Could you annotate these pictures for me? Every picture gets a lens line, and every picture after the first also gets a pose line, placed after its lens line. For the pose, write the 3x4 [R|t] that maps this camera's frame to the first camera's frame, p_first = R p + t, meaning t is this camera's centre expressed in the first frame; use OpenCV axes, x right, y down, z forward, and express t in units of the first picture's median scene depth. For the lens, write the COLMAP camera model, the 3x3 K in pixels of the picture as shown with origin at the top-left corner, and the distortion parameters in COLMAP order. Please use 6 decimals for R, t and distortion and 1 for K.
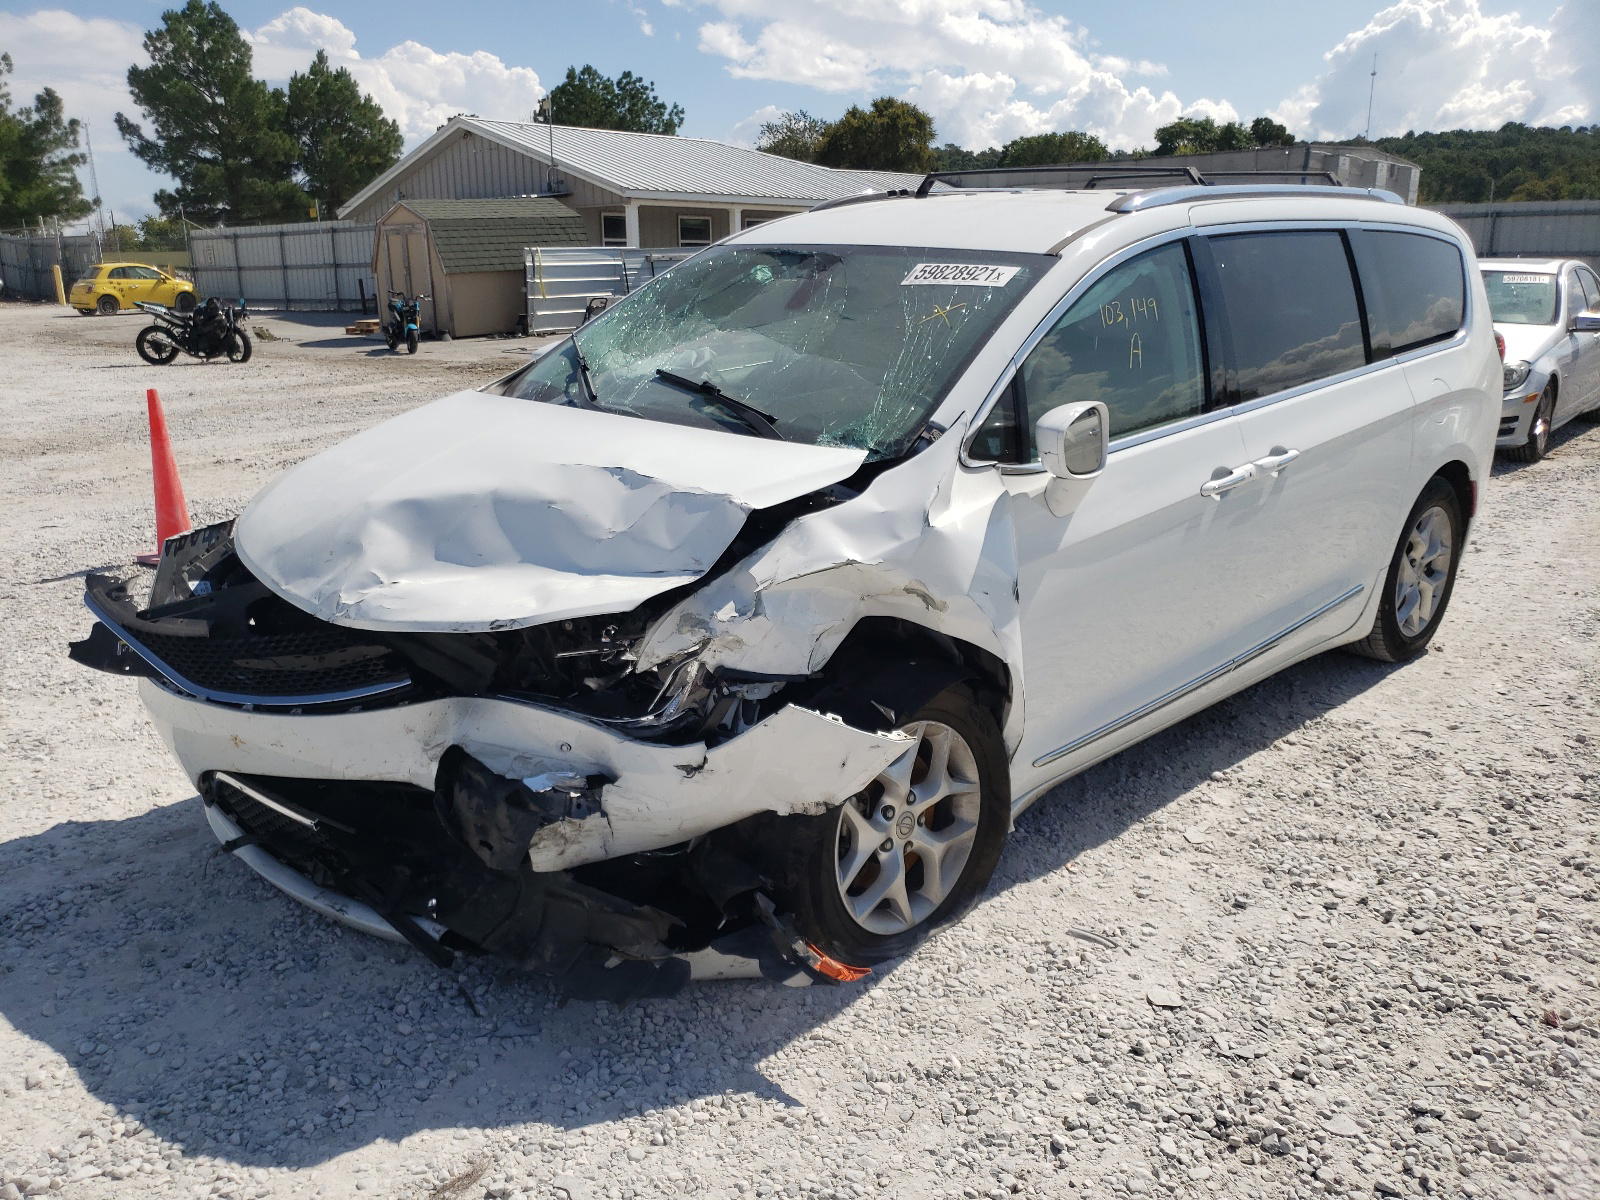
lens RADIAL K [[1204.5, 0, 800.0], [0, 1204.5, 600.0], [0, 0, 1]] dist [0.071092, -0.114031]
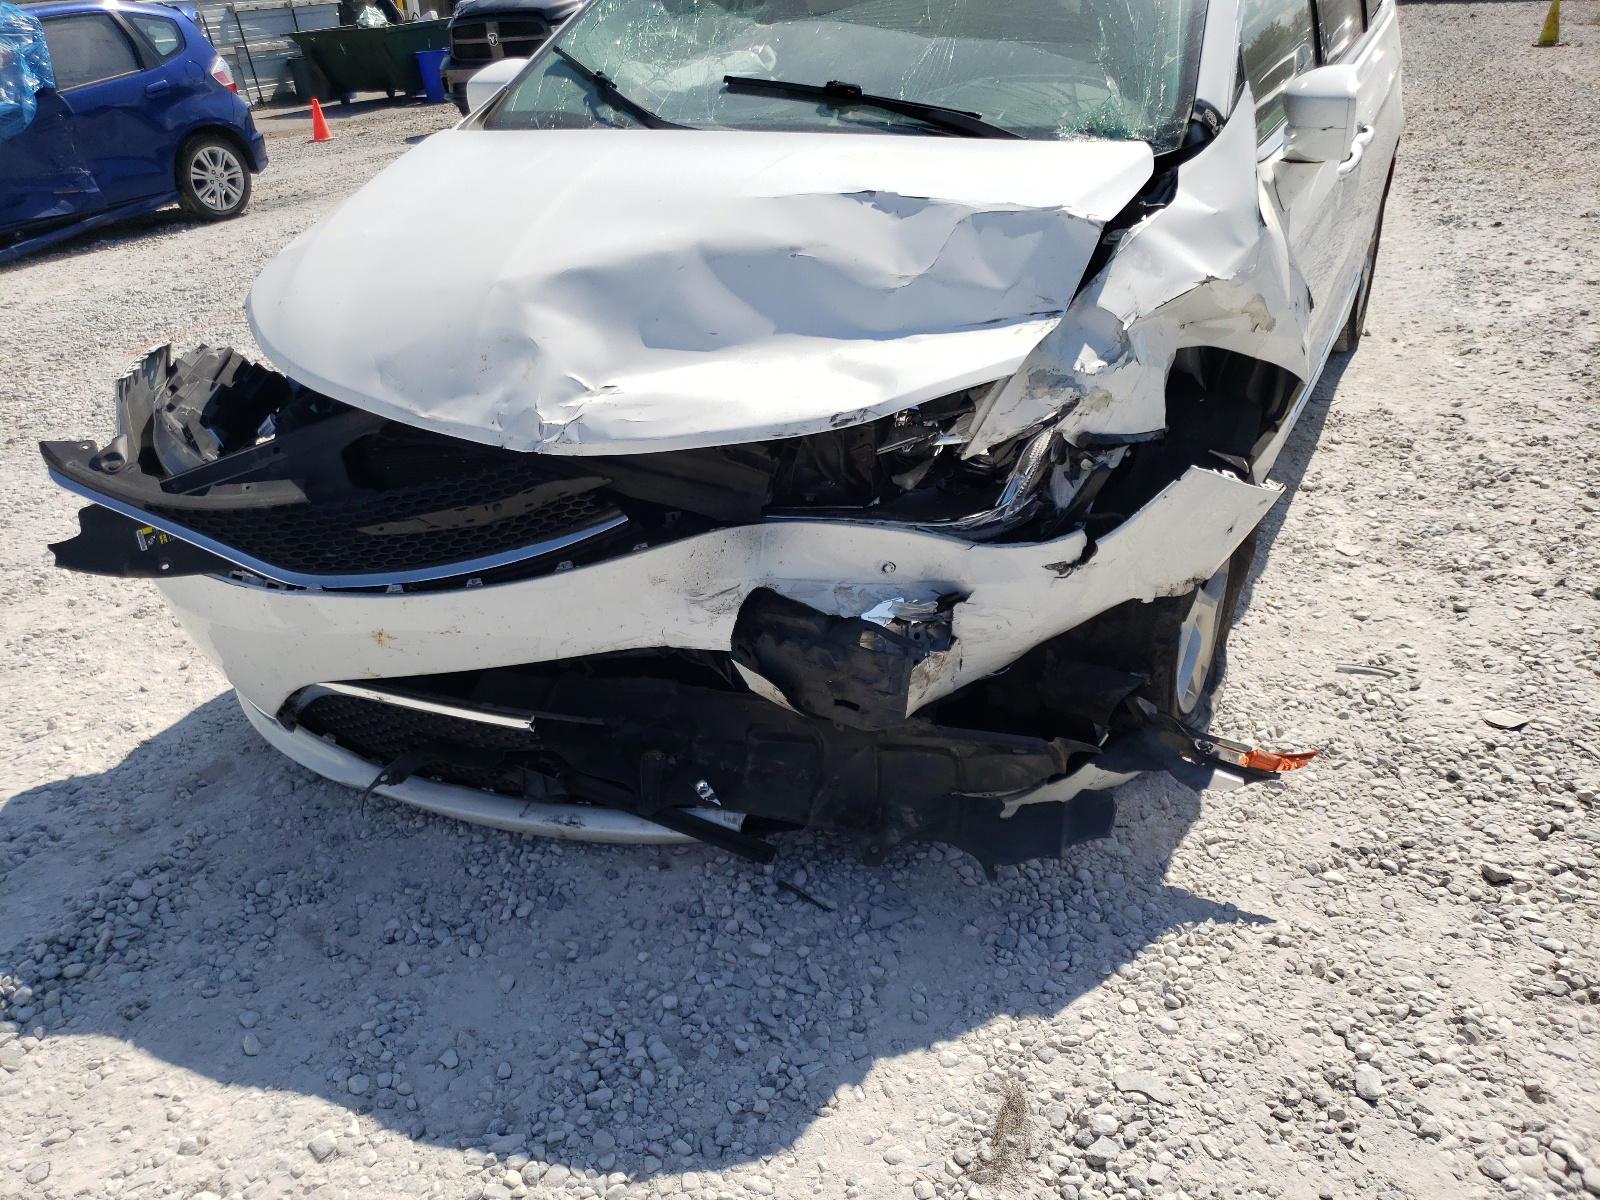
lens RADIAL K [[1204.5, 0, 800.0], [0, 1204.5, 600.0], [0, 0, 1]] dist [0.071092, -0.114031]
pose [[0.953861, -0.178035, 0.241769, -0.431826], [0.129741, 0.970578, 0.202845, -0.022524], [-0.270769, -0.162119, 0.948895, 0.267600]]
